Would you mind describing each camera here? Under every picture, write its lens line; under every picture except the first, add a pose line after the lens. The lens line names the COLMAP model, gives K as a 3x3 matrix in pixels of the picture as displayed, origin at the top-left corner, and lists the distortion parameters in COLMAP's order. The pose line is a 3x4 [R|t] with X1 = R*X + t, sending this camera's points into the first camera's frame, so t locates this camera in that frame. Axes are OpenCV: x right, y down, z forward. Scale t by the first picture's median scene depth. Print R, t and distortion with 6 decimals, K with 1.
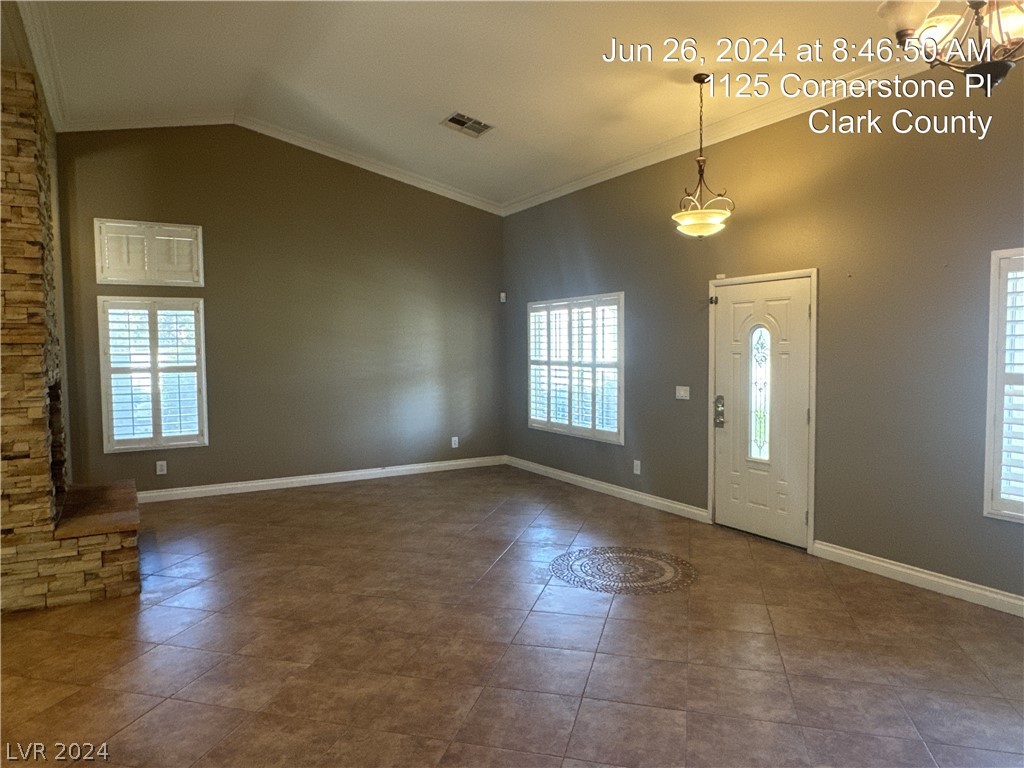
lens RADIAL K [[682.0, 0, 511.9], [0, 682.0, 390.4], [0, 0, 1]] dist [-0.006451, 0.006515]
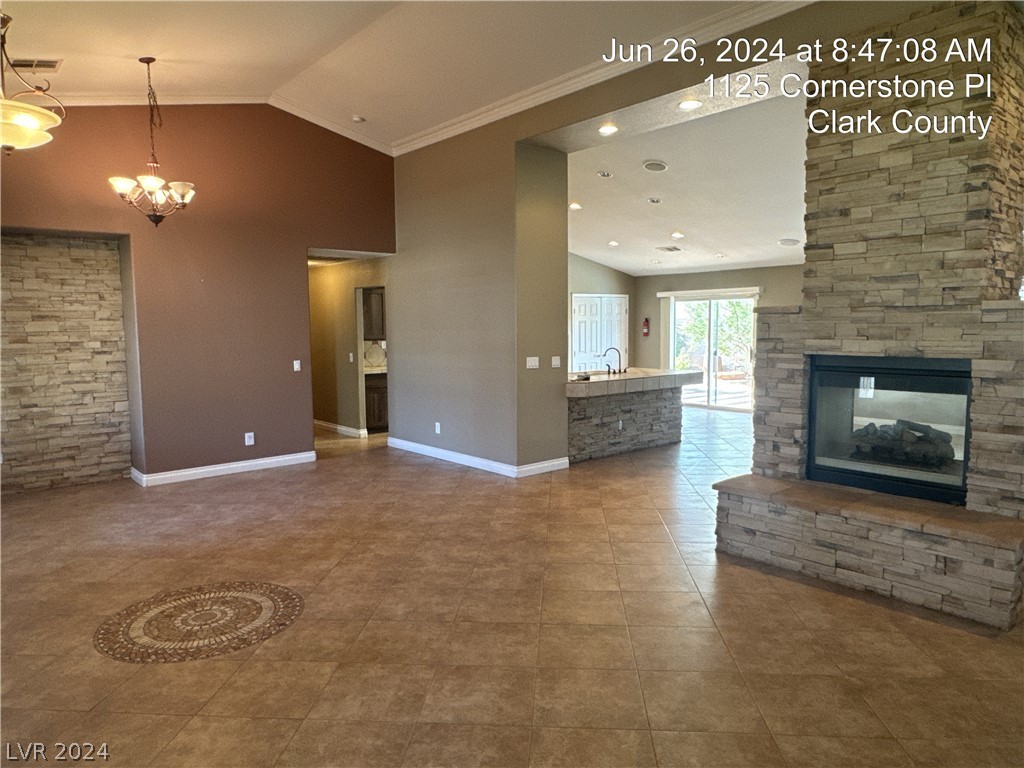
lens RADIAL K [[682.0, 0, 513.5], [0, 682.0, 381.6], [0, 0, 1]] dist [-0.006451, 0.006515]
pose [[-0.982360, 0.036950, -0.183312, -0.047007], [0.009106, 0.988573, 0.150470, -0.108393], [0.186778, 0.146147, -0.971471, 1.694648]]
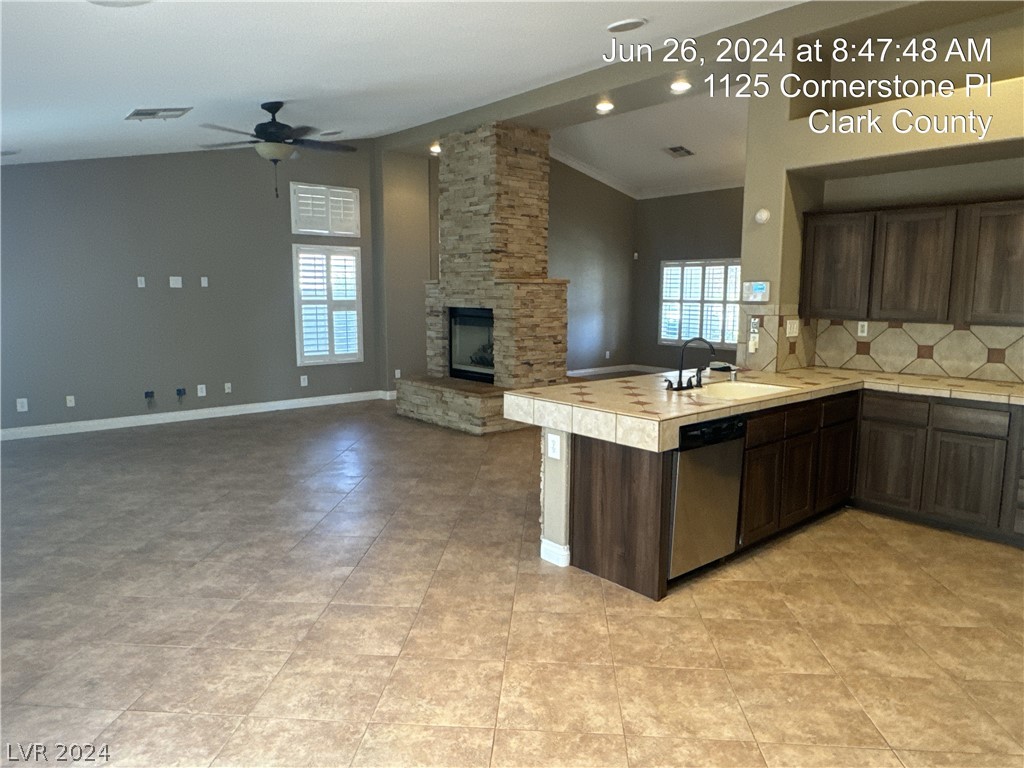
lens RADIAL K [[682.0, 0, 512.2], [0, 682.0, 383.1], [0, 0, 1]] dist [-0.006451, 0.006515]
pose [[0.980493, -0.002377, 0.196539, -0.581395], [-0.011615, 0.997479, 0.070009, 0.037359], [-0.196210, -0.070926, 0.977993, -0.398204]]
